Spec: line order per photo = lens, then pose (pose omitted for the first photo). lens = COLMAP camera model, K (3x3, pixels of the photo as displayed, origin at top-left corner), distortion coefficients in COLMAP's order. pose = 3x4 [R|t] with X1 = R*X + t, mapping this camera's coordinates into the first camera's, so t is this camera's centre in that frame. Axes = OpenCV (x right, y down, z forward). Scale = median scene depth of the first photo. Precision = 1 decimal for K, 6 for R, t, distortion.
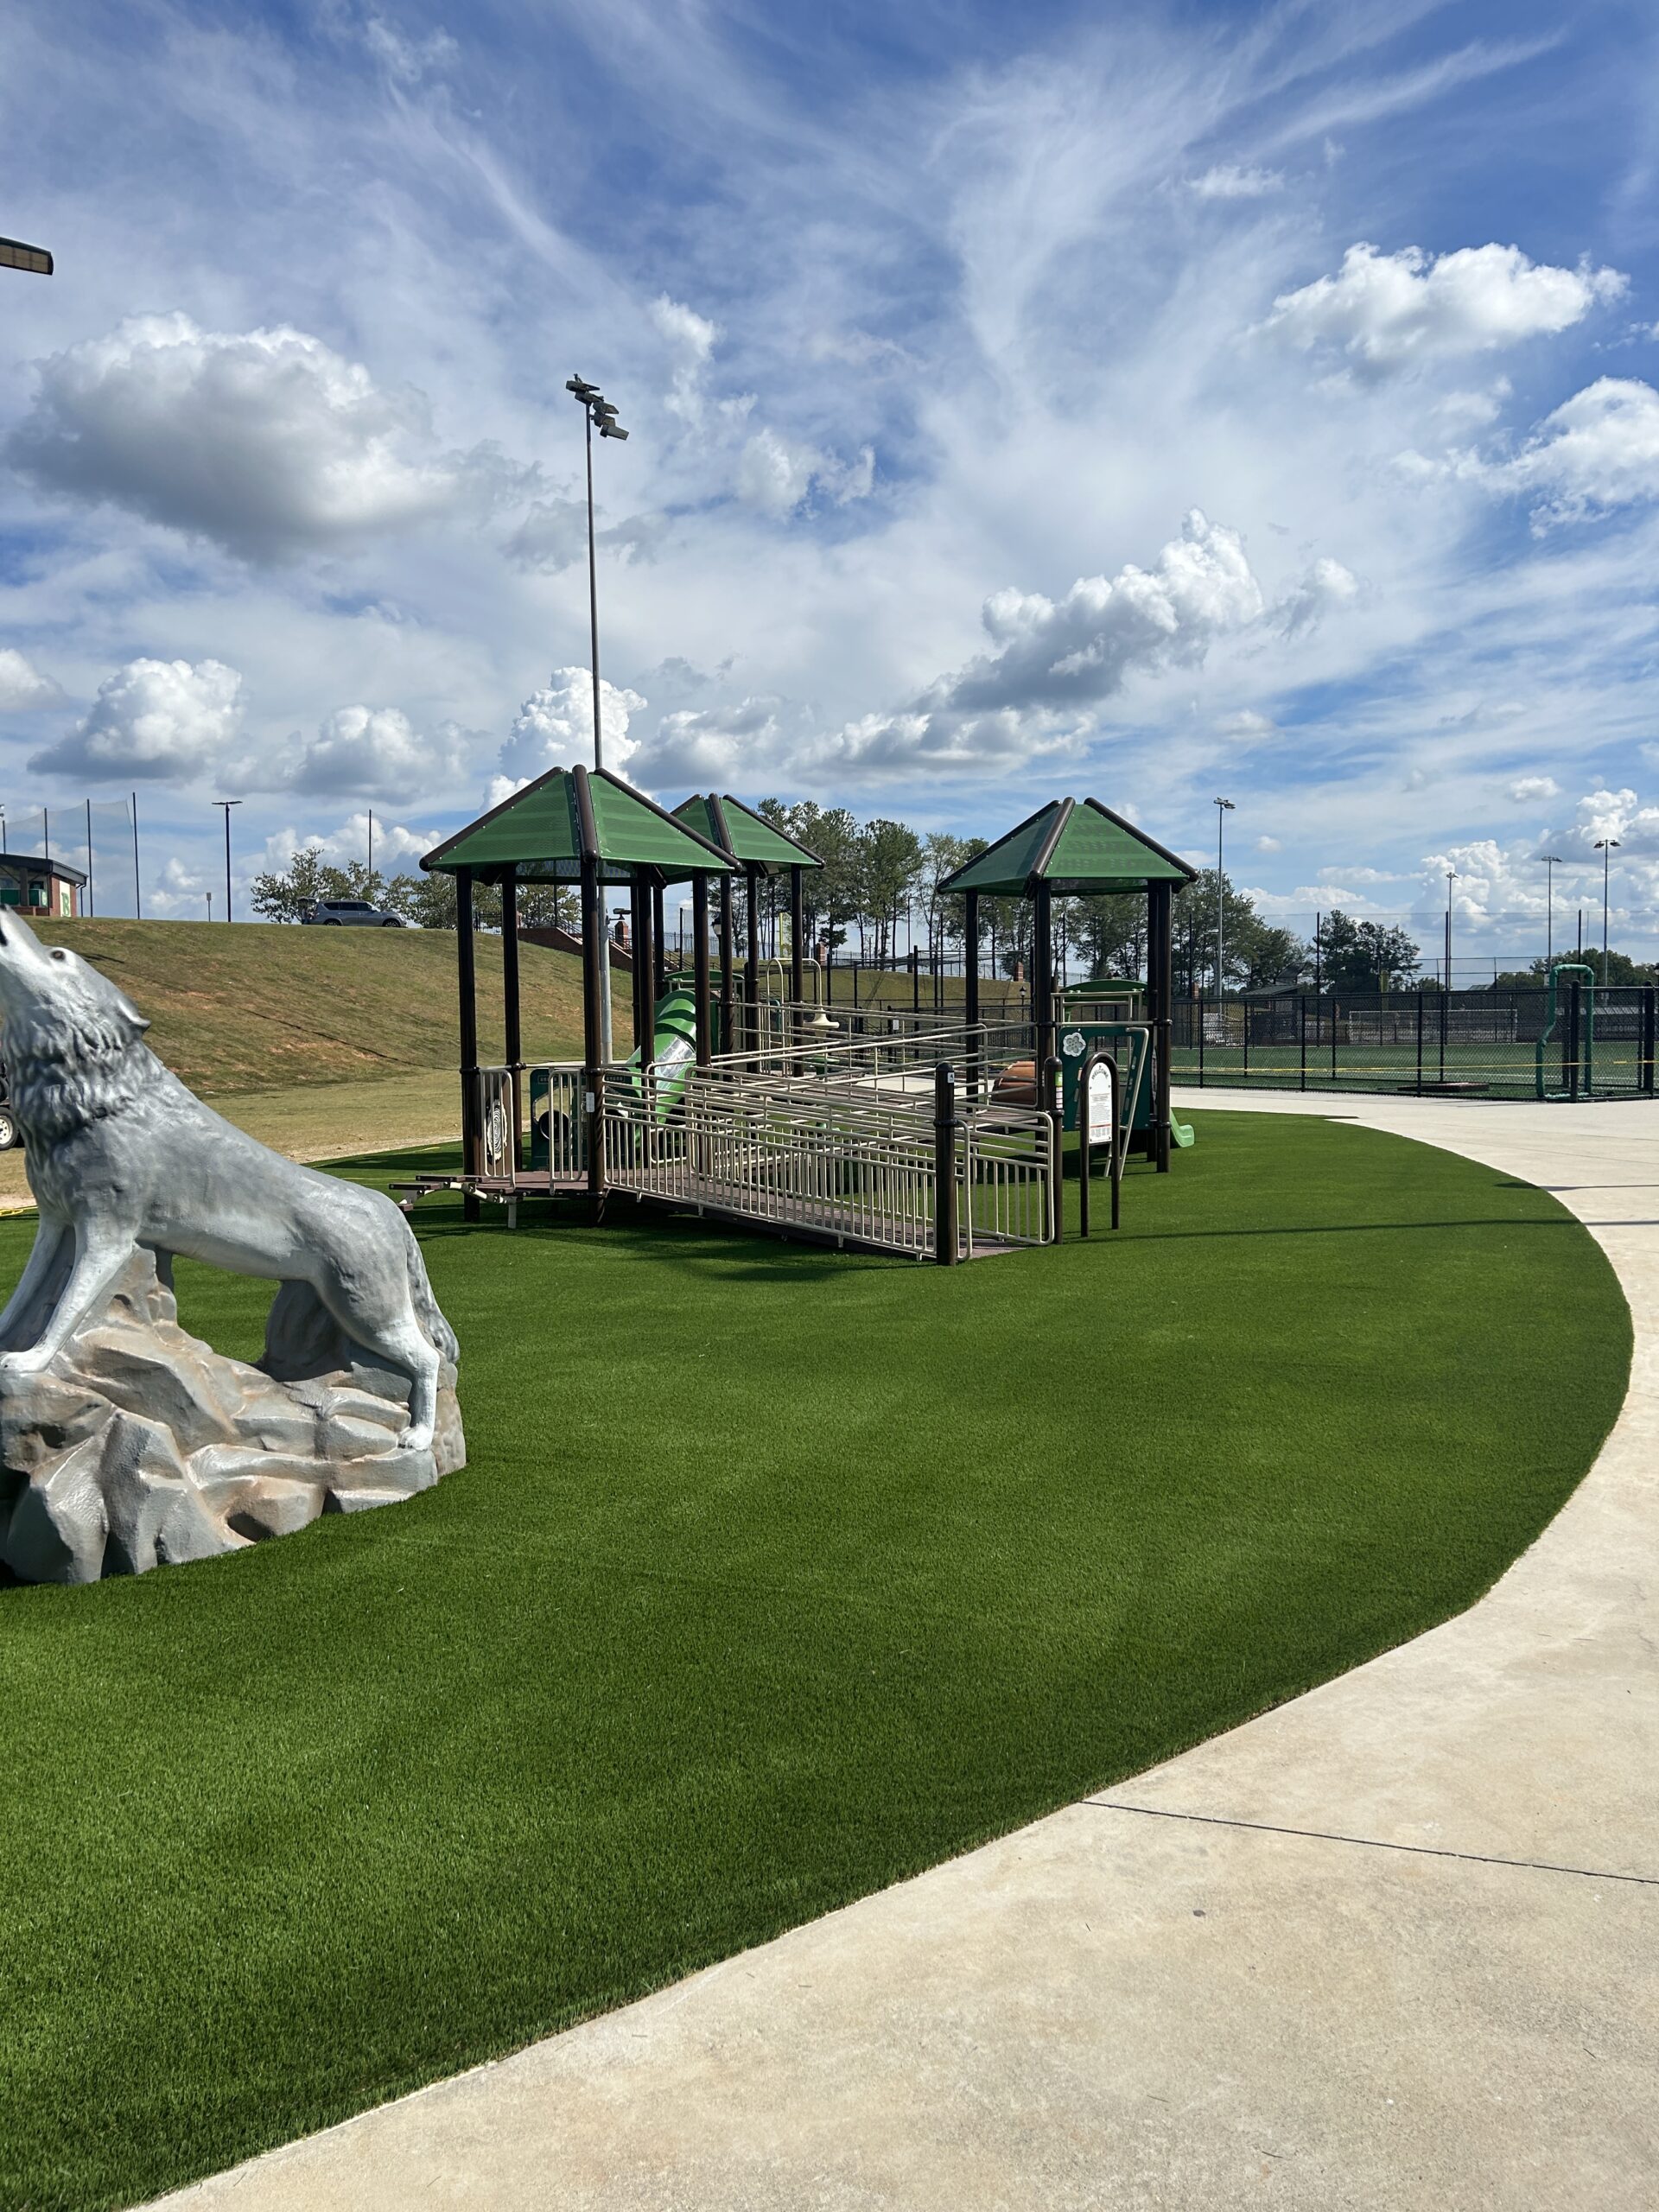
lens RADIAL K [[1673.3, 0, 829.5], [0, 1673.3, 1106.0], [0, 0, 1]] dist [0.103439, -0.273444]
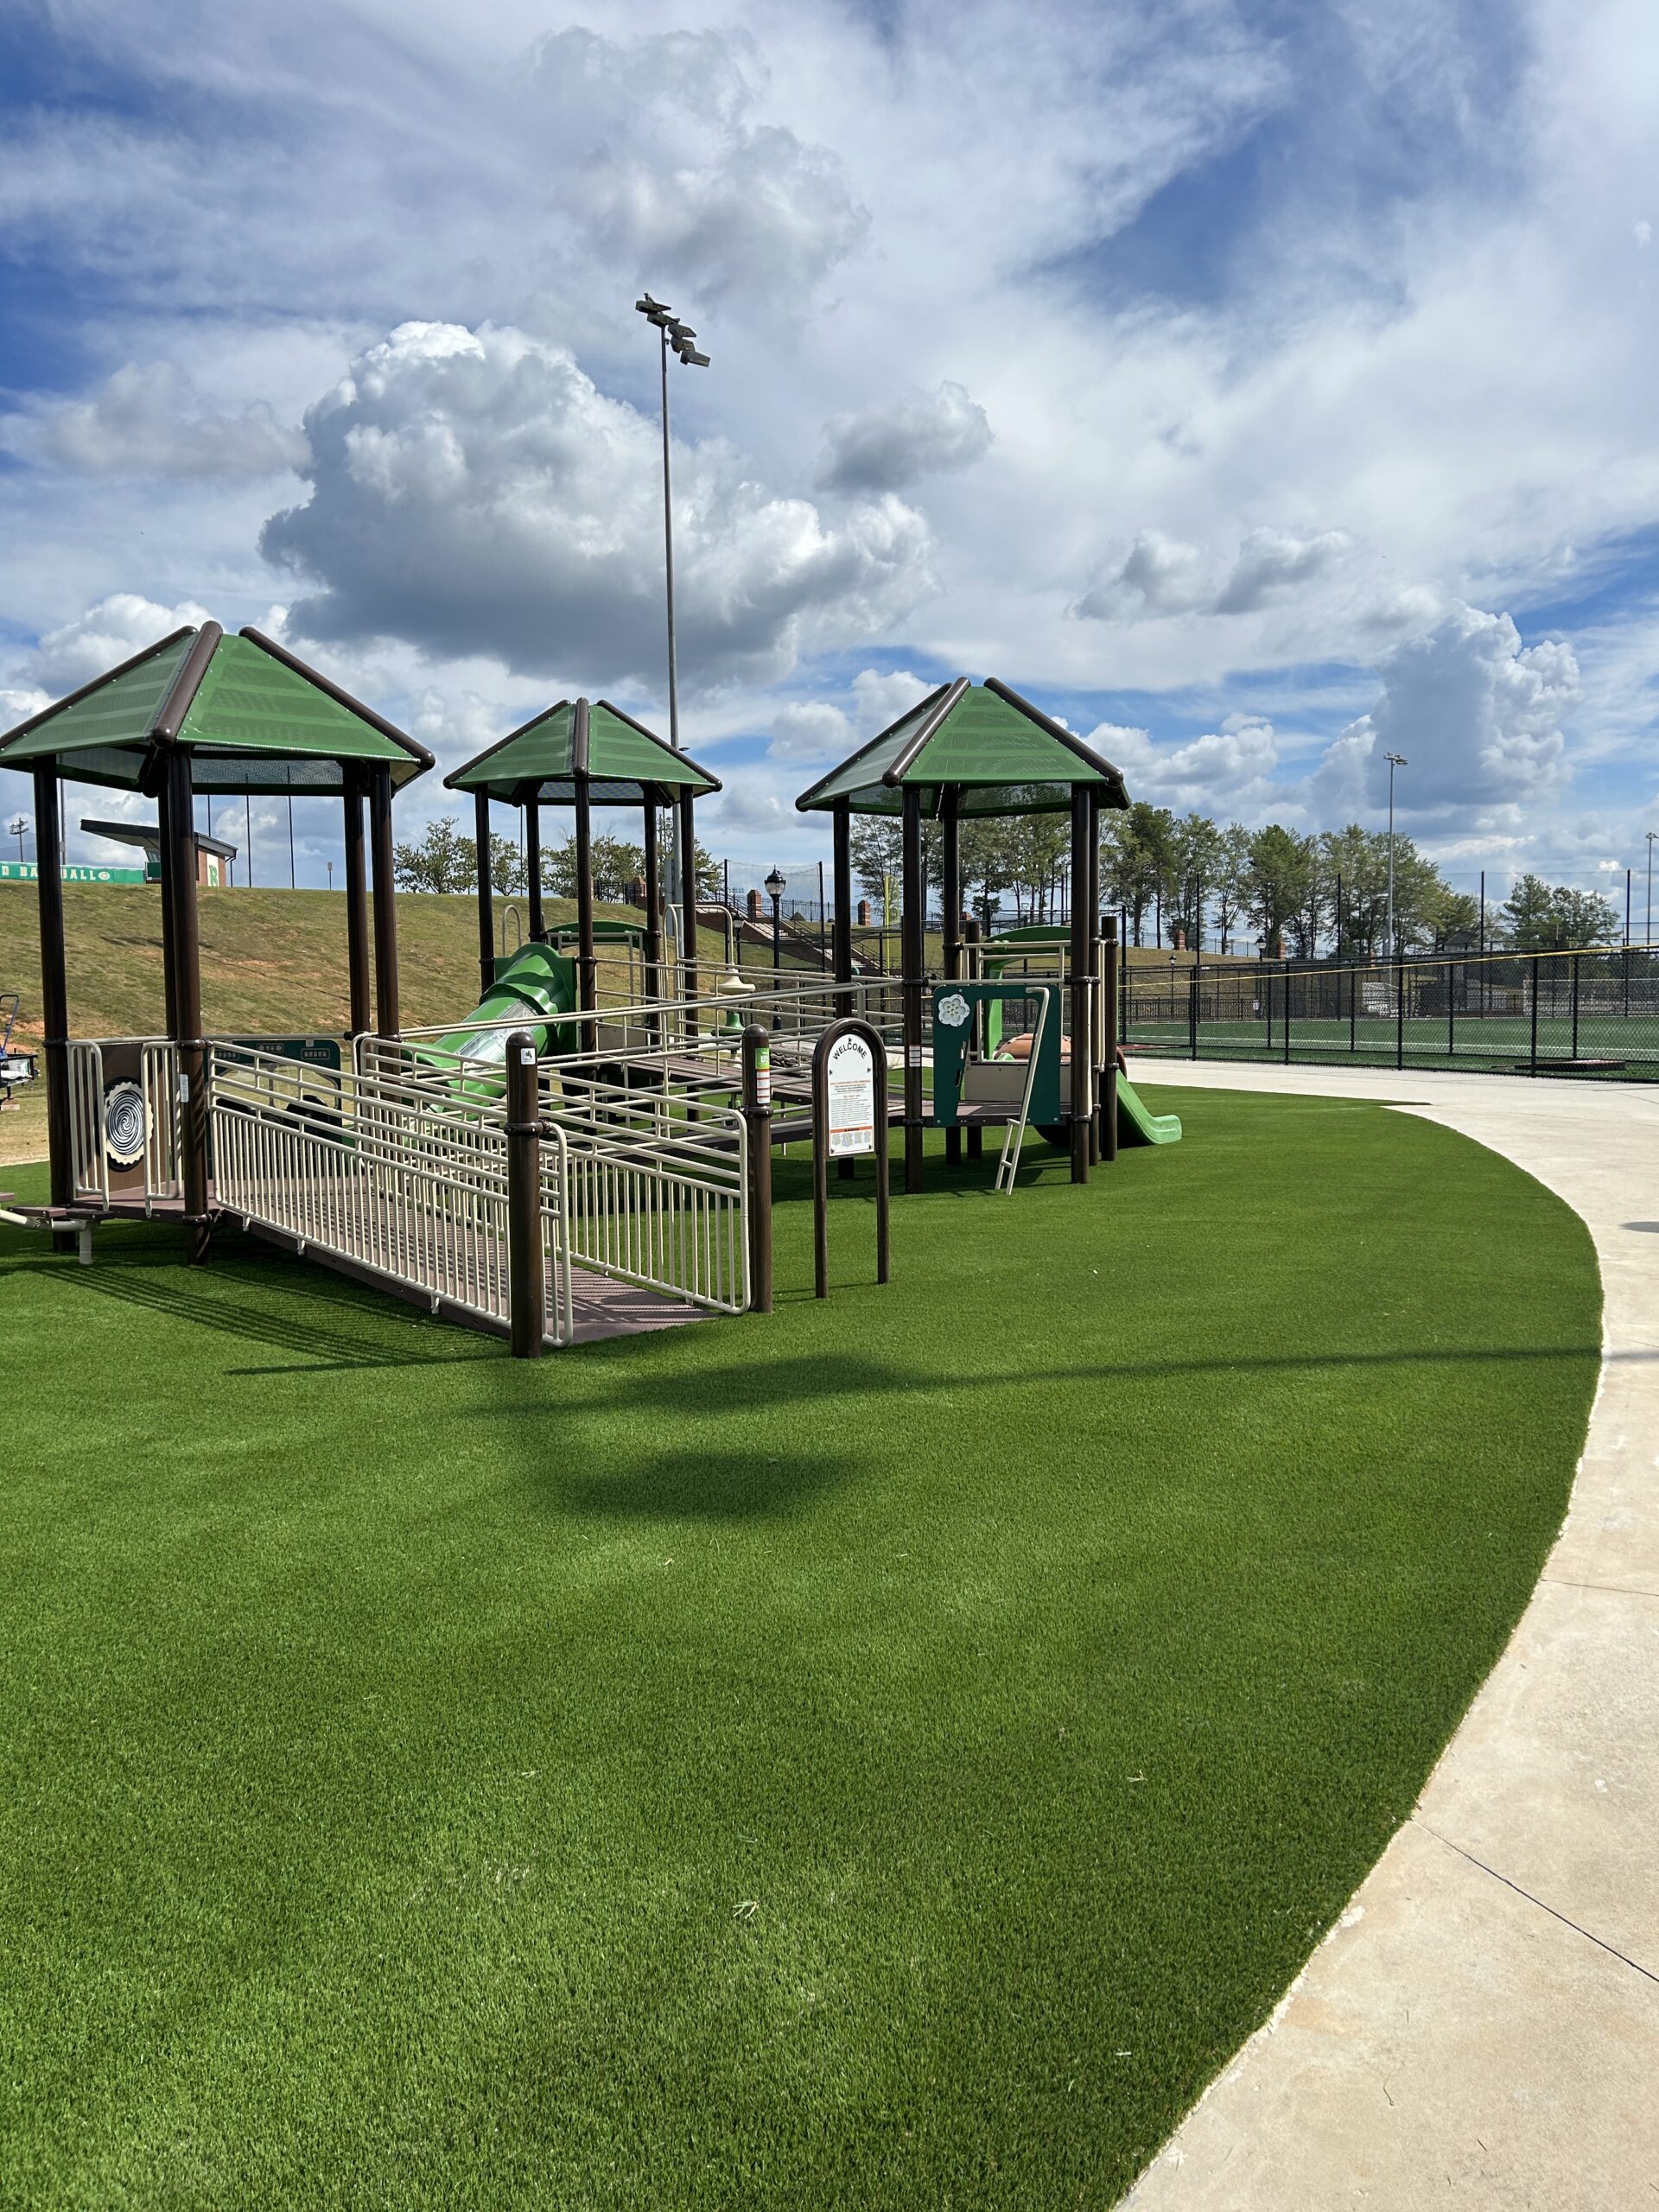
lens RADIAL K [[1698.3, 0, 829.5], [0, 1698.3, 1106.0], [0, 0, 1]] dist [0.072559, -0.154329]
pose [[0.995436, 0.005402, -0.095275, 0.171823], [-0.003899, 0.999865, 0.015964, -0.006382], [0.095348, -0.015519, 0.995323, 0.262412]]
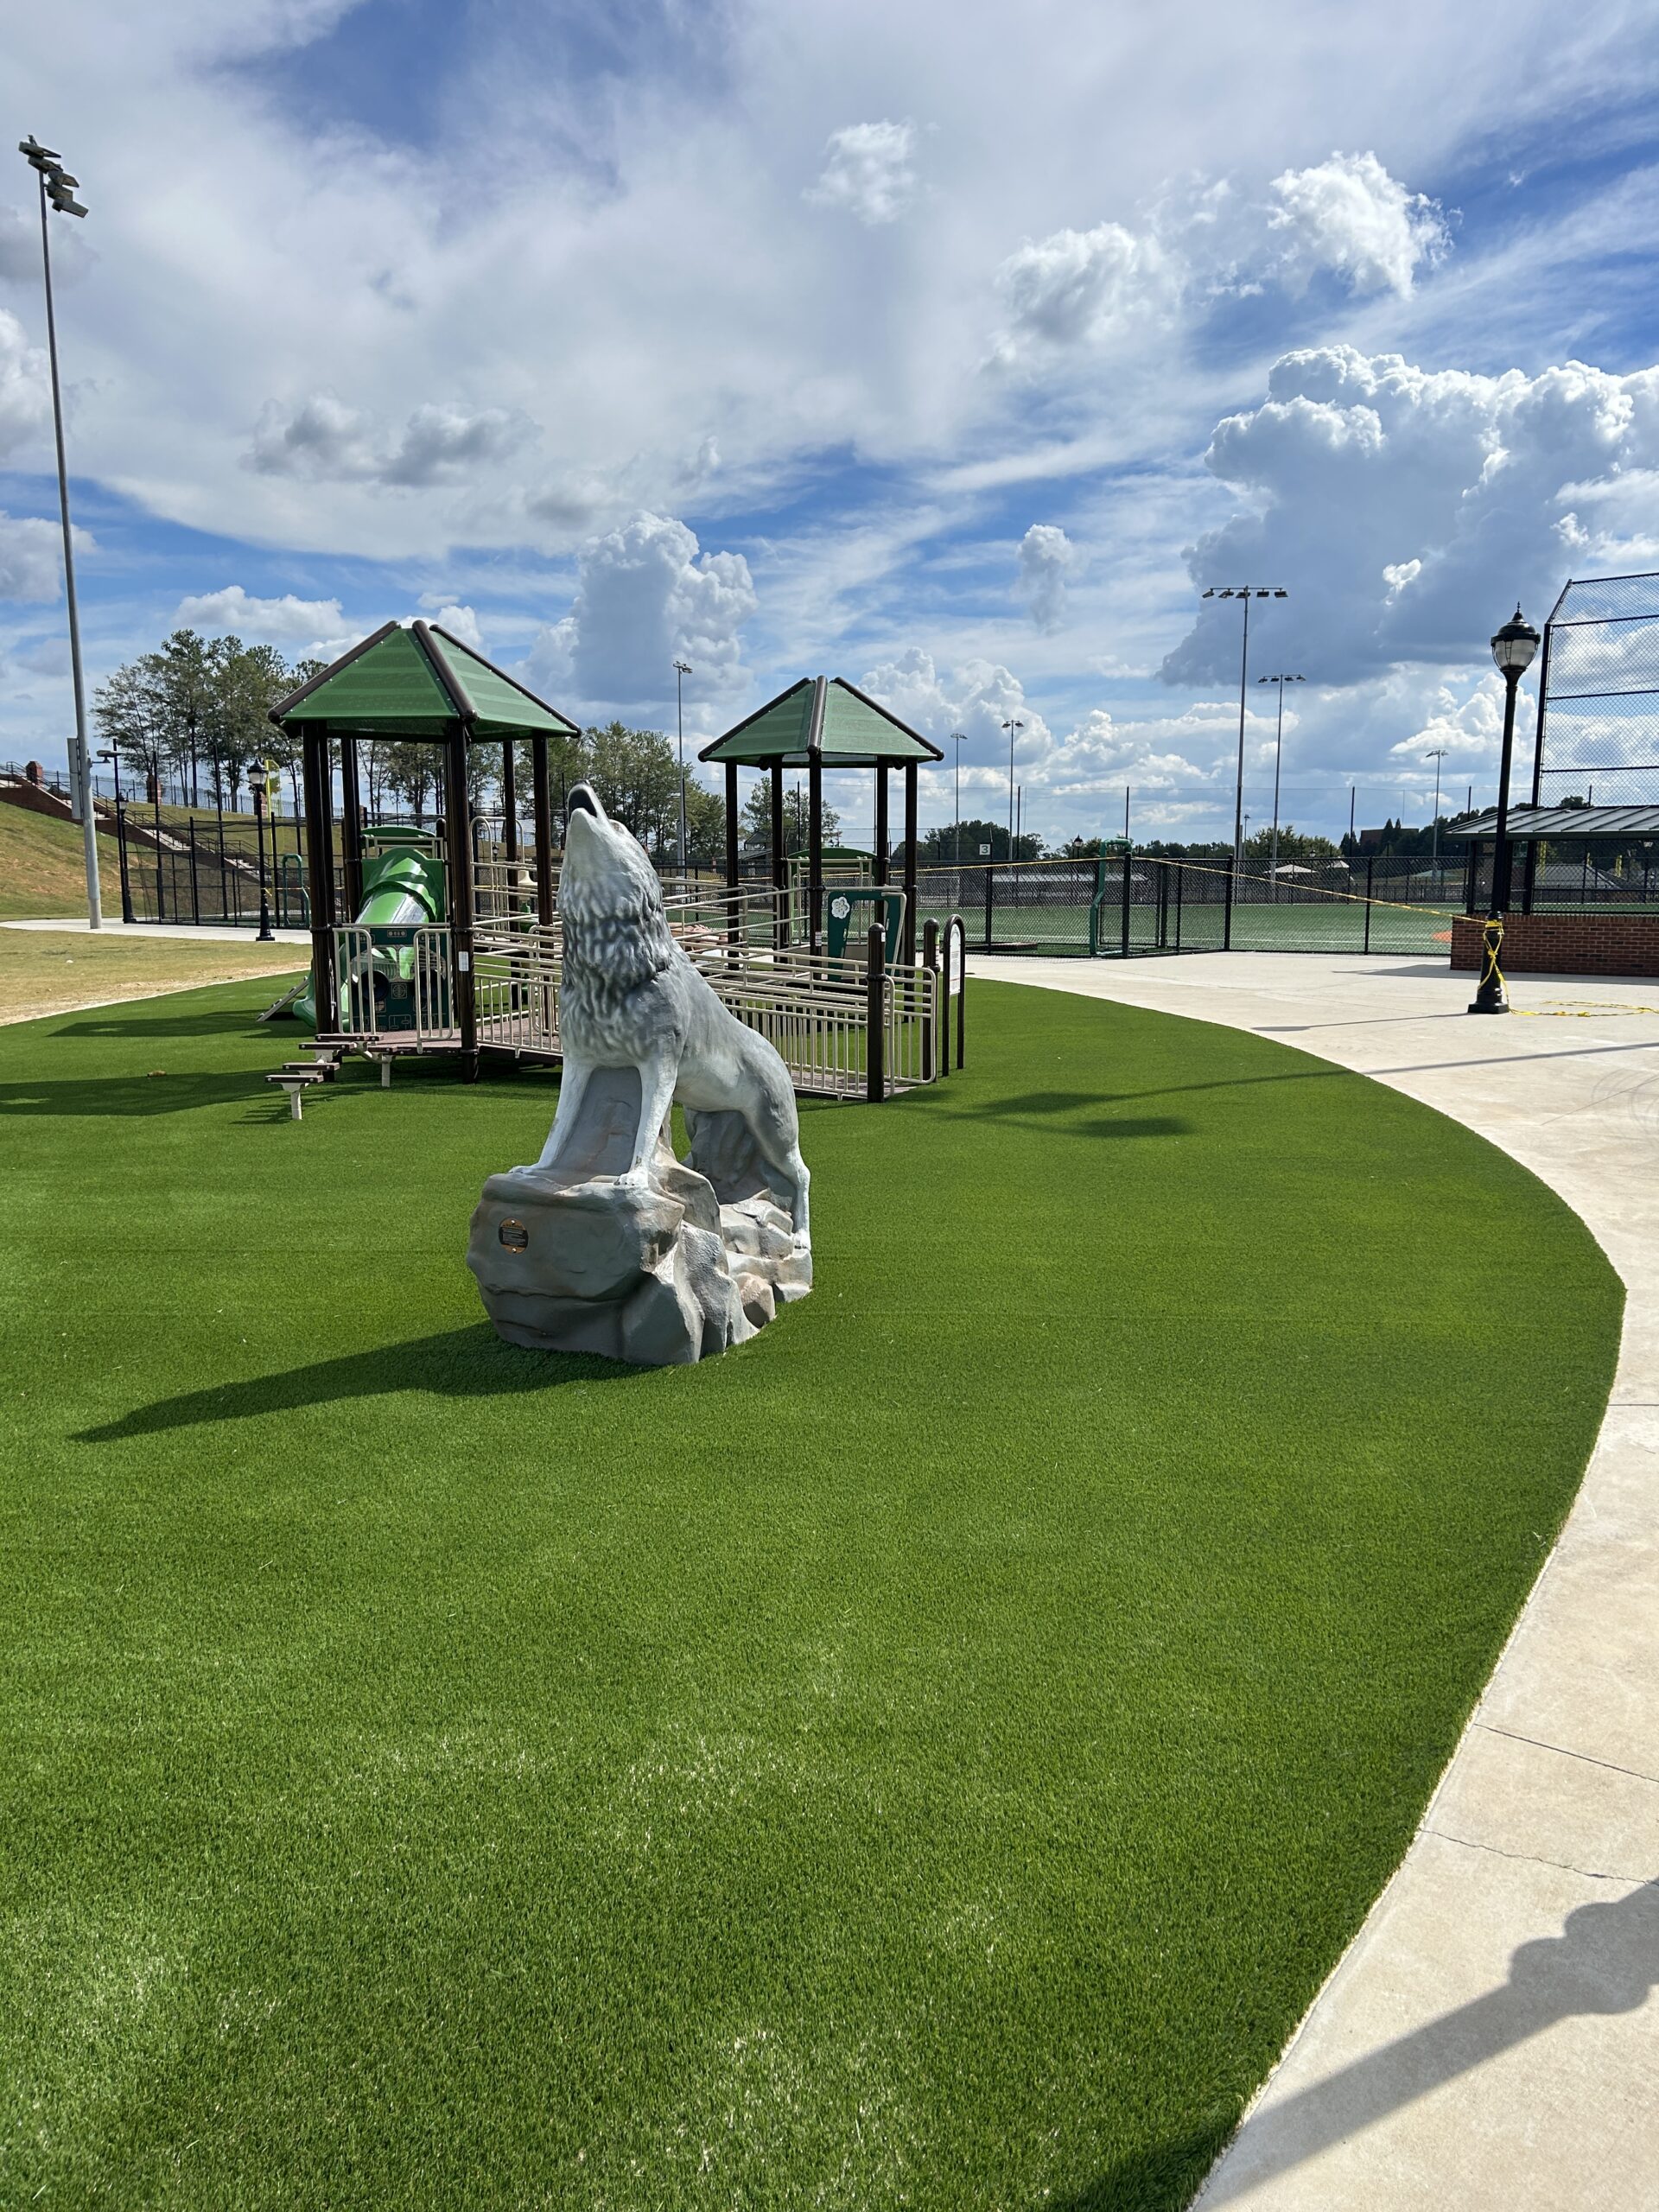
lens RADIAL K [[1661.7, 0, 829.5], [0, 1661.7, 1106.0], [0, 0, 1]] dist [0.109874, -0.133749]
pose [[0.946553, -0.033018, 0.320854, -0.226329], [0.006268, 0.996442, 0.084049, 0.001327], [-0.322488, -0.077546, 0.943392, -0.039791]]
